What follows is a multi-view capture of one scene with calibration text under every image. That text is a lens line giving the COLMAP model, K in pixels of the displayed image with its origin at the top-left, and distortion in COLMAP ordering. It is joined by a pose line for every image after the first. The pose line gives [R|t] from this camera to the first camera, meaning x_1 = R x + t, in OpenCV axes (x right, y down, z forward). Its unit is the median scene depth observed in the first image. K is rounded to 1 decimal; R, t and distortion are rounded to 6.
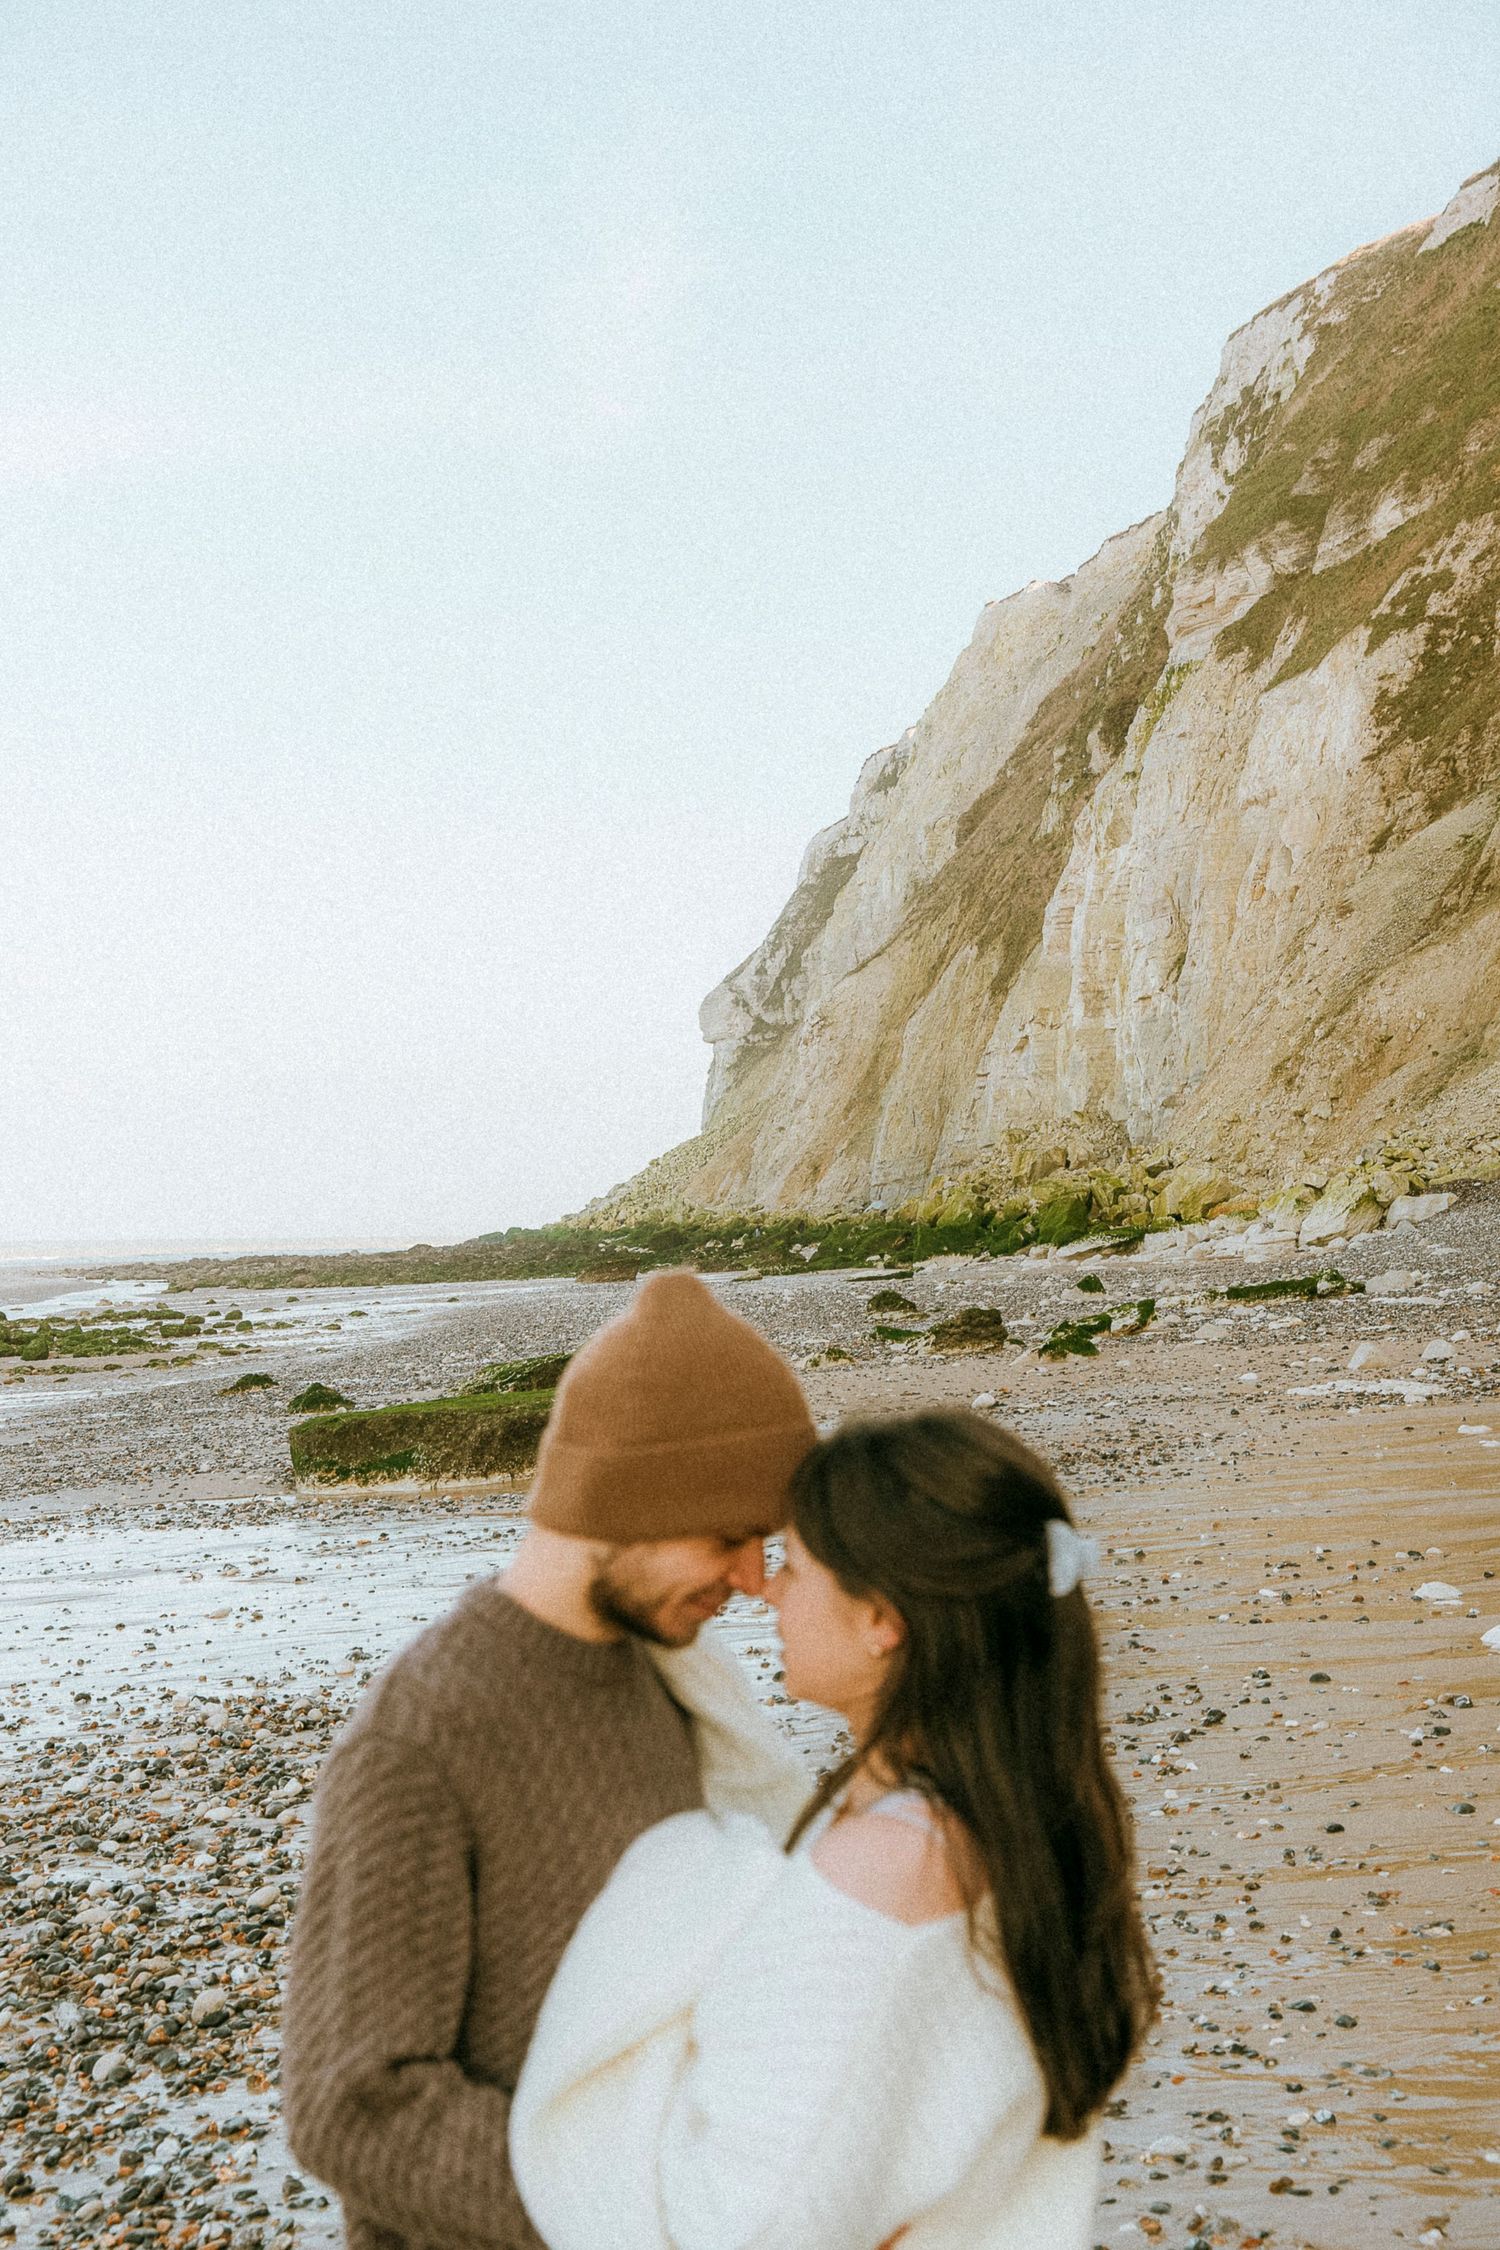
lens RADIAL K [[2664.8, 0, 750.0], [0, 2664.8, 1125.0], [0, 0, 1]] dist [0.004852, 0.080646]
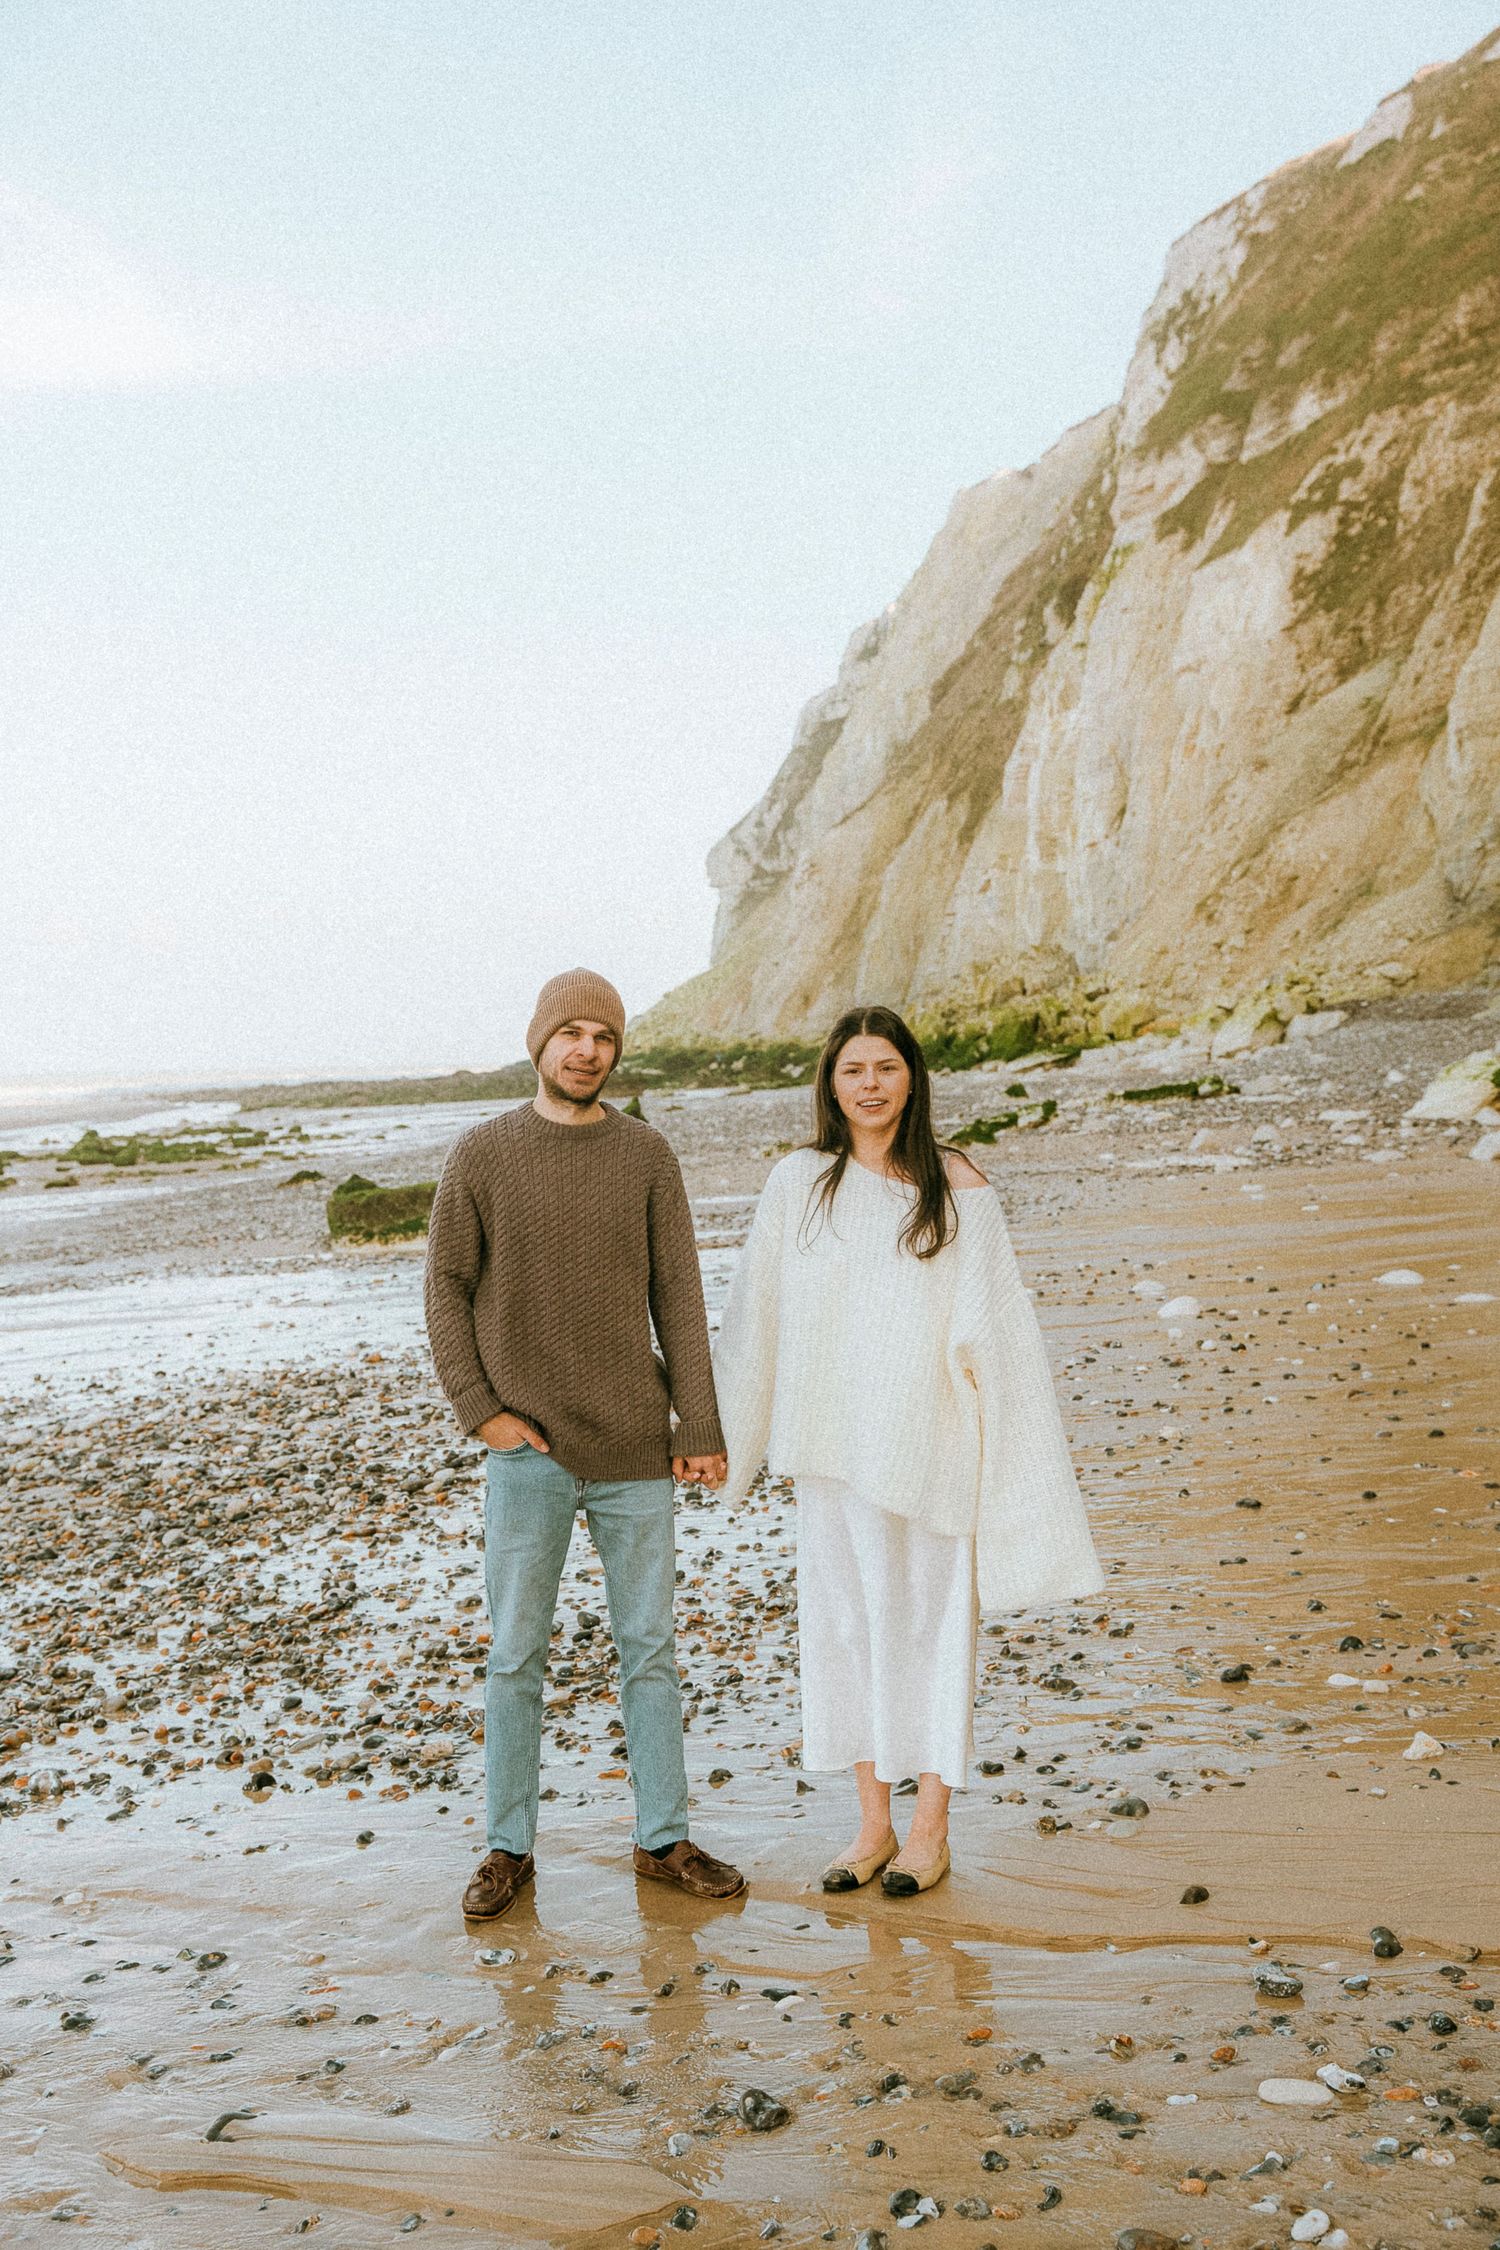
lens RADIAL K [[2368.5, 0, 750.0], [0, 2368.5, 1125.0], [0, 0, 1]] dist [0.013454, 0.038044]
pose [[0.999933, -0.011041, -0.003492, 0.004888], [0.011255, 0.997566, 0.068819, 0.000506], [0.002724, -0.068854, 0.997623, -0.017192]]
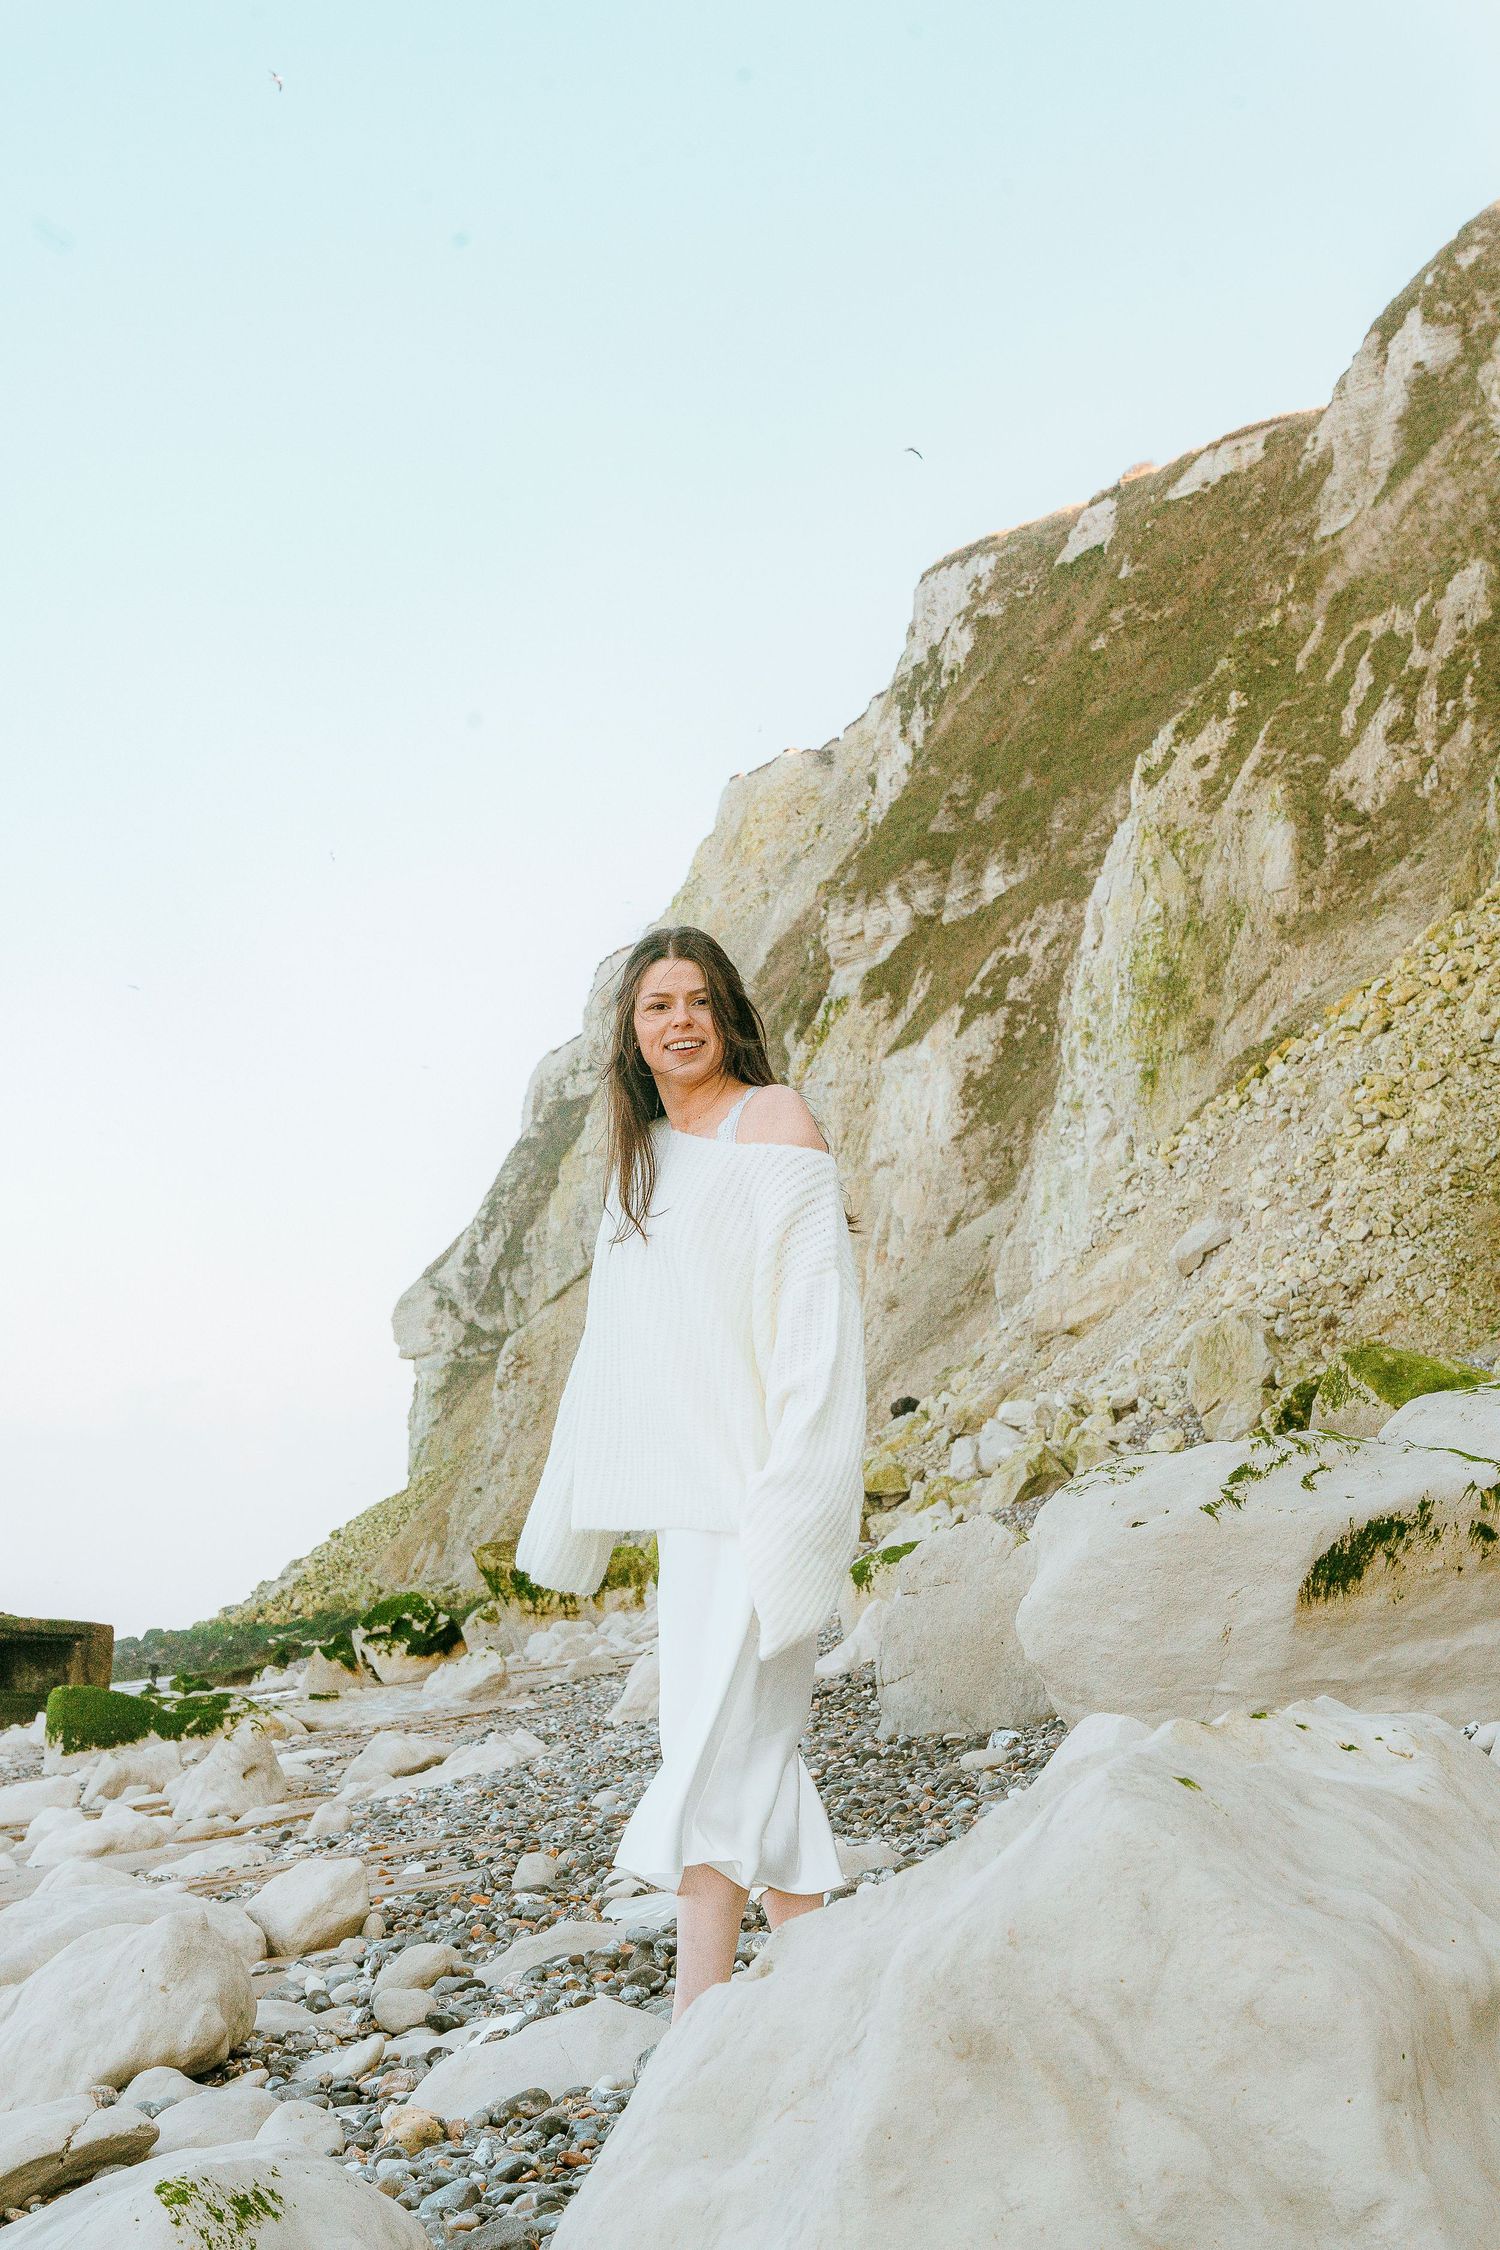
lens RADIAL K [[4953.7, 0, 750.0], [0, 4953.7, 1125.0], [0, 0, 1]] dist [0.040771, 0.040303]
pose [[0.997407, -0.057268, 0.043579, 0.054611], [0.059661, 0.996661, -0.055743, -0.032077], [-0.040241, 0.058199, 0.997494, -0.879516]]
